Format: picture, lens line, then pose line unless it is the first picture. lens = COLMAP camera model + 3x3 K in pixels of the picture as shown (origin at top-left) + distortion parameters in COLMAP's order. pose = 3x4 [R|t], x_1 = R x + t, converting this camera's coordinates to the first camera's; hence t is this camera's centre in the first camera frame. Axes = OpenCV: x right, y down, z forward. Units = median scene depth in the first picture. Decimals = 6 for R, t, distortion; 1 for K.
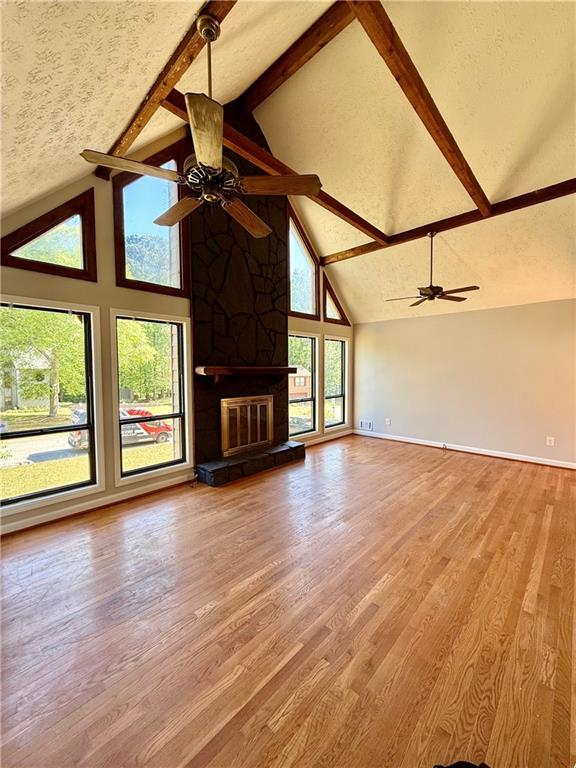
lens RADIAL K [[302.1, 0, 285.7], [0, 302.1, 386.9], [0, 0, 1]] dist [0.003482, 0.000199]
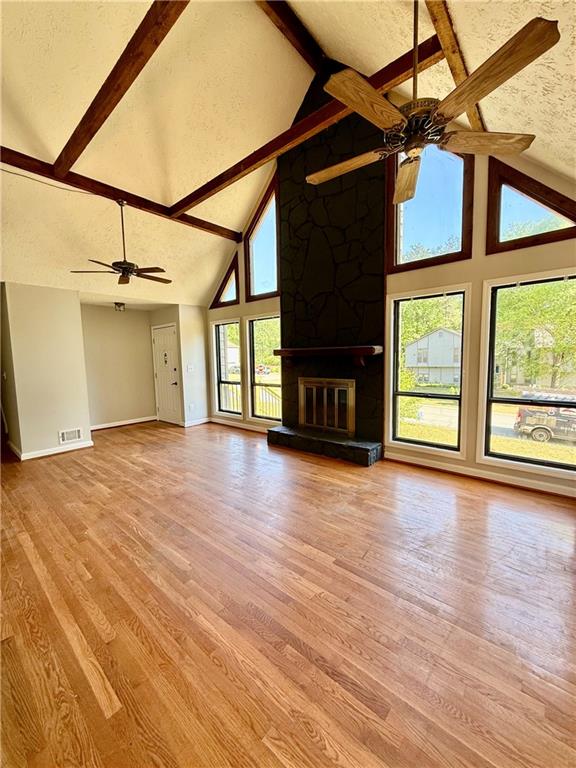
lens RADIAL K [[302.1, 0, 313.8], [0, 302.1, 397.7], [0, 0, 1]] dist [0.003482, 0.000199]
pose [[0.093442, 0.152453, -0.983883, 1.007245], [-0.026218, 0.988241, 0.150638, -0.064017], [0.995279, 0.011719, 0.096341, 1.002241]]
